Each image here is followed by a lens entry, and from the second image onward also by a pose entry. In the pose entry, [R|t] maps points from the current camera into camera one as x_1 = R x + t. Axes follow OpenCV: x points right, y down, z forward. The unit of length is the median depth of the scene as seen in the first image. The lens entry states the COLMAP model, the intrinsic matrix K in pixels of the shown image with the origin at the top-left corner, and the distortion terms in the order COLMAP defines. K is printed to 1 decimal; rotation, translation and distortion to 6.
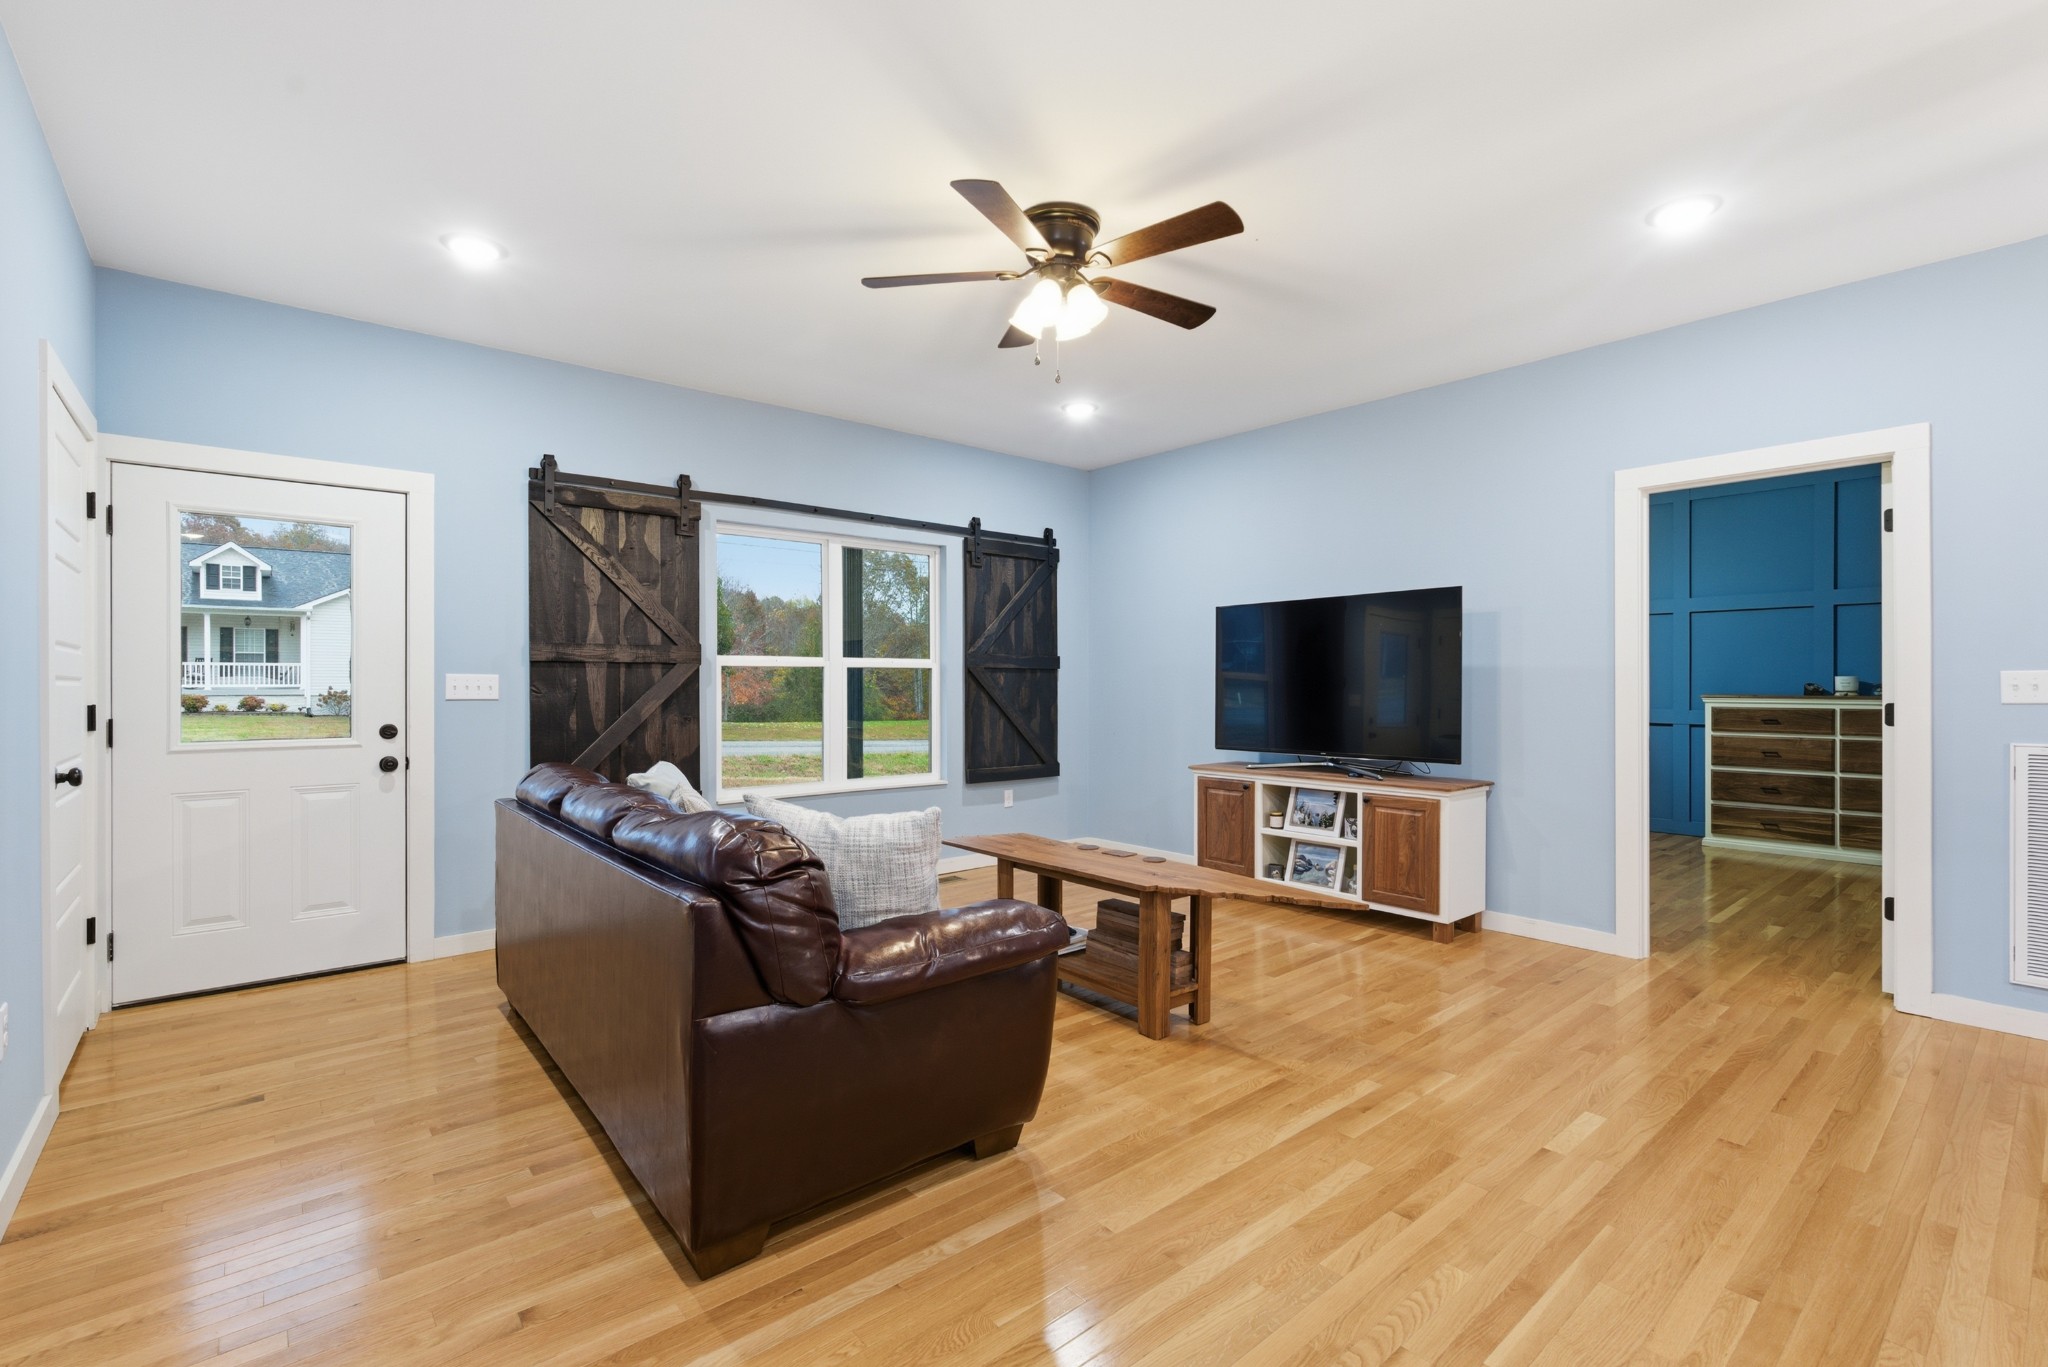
lens RADIAL K [[913.9, 0, 1030.1], [0, 913.9, 681.0], [0, 0, 1]] dist [-0.005033, 0.001055]
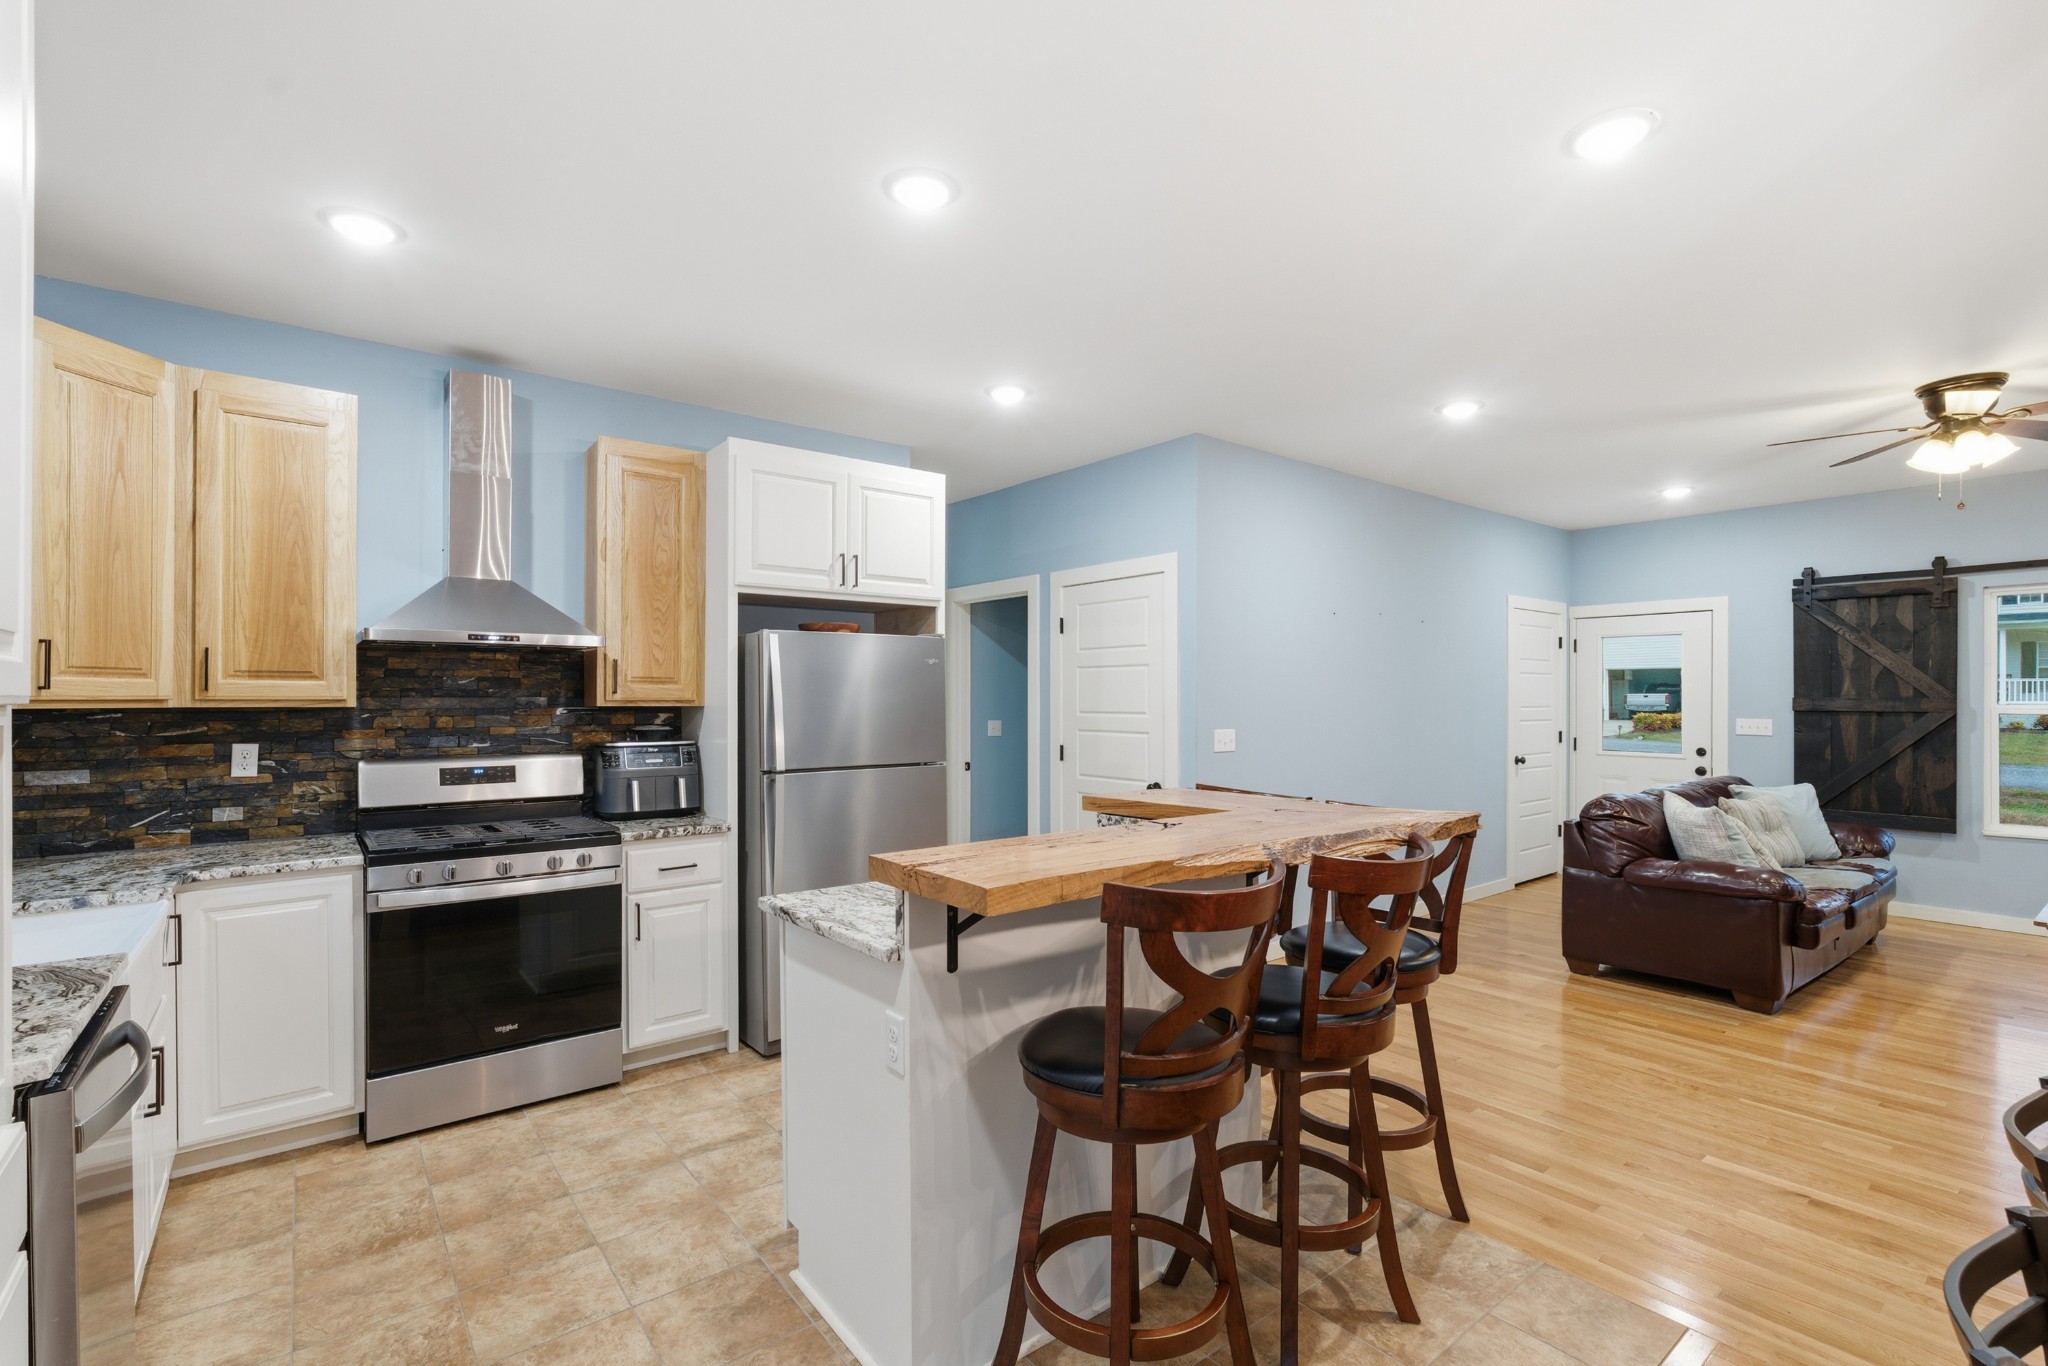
lens RADIAL K [[913.9, 0, 1033.3], [0, 913.9, 698.6], [0, 0, 1]] dist [-0.005033, 0.001055]
pose [[-0.031265, 0.004192, -0.999502, 0.893327], [0.002959, 0.999987, 0.004102, -0.047658], [0.999507, -0.002829, -0.031277, -0.168904]]
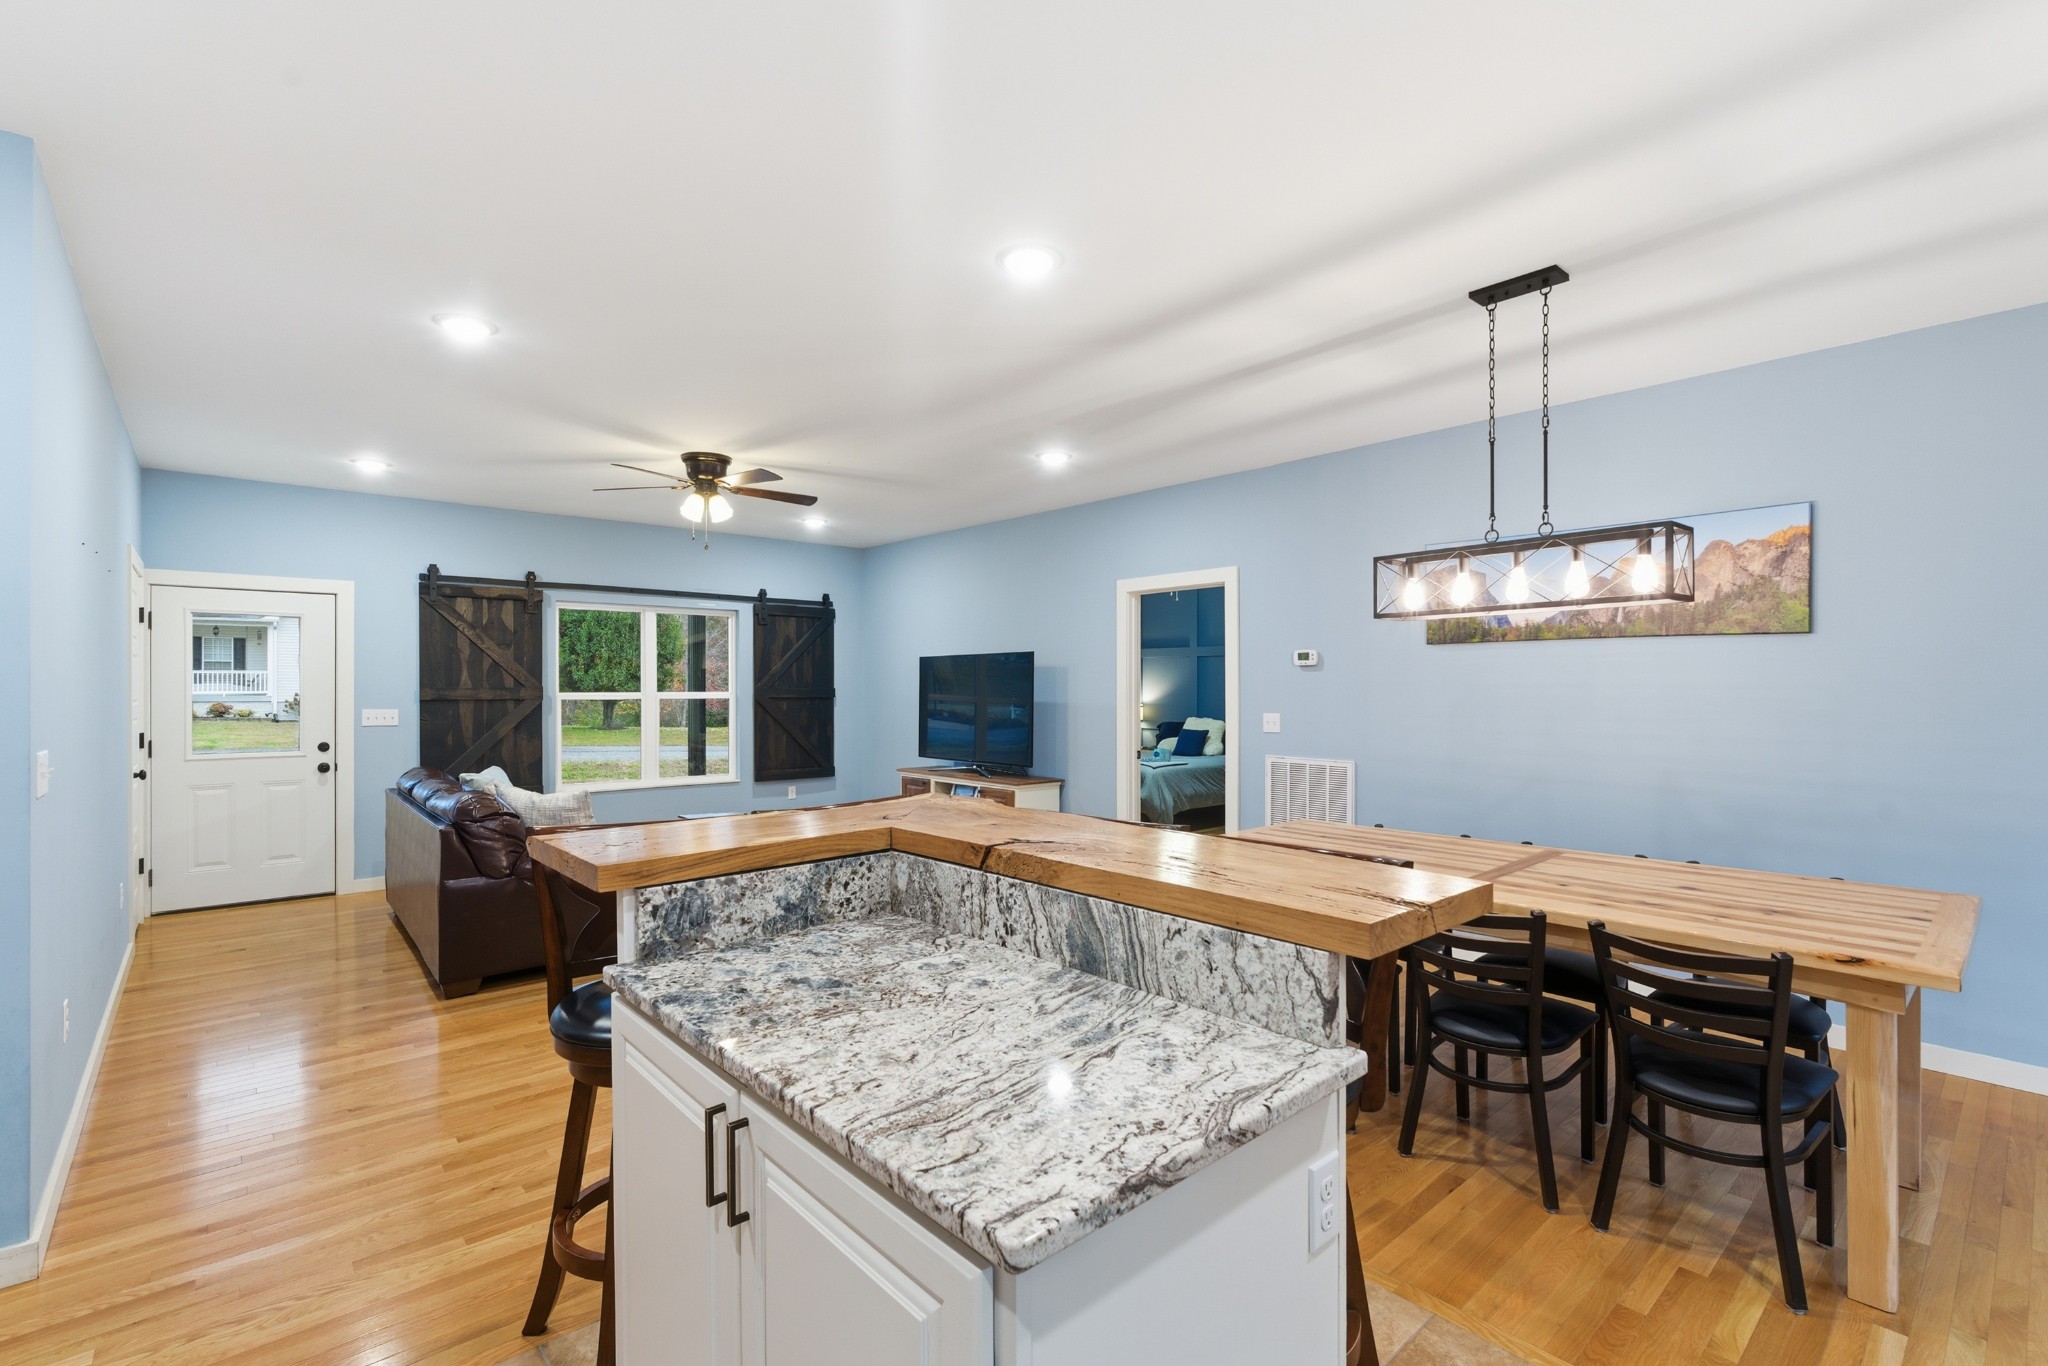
lens RADIAL K [[913.9, 0, 1024.2], [0, 913.9, 681.0], [0, 0, 1]] dist [-0.005033, 0.001055]
pose [[0.999837, 0.001251, 0.017990, 0.405340], [-0.001187, 0.999993, -0.003597, -0.046141], [-0.017994, 0.003575, 0.999832, -0.505830]]
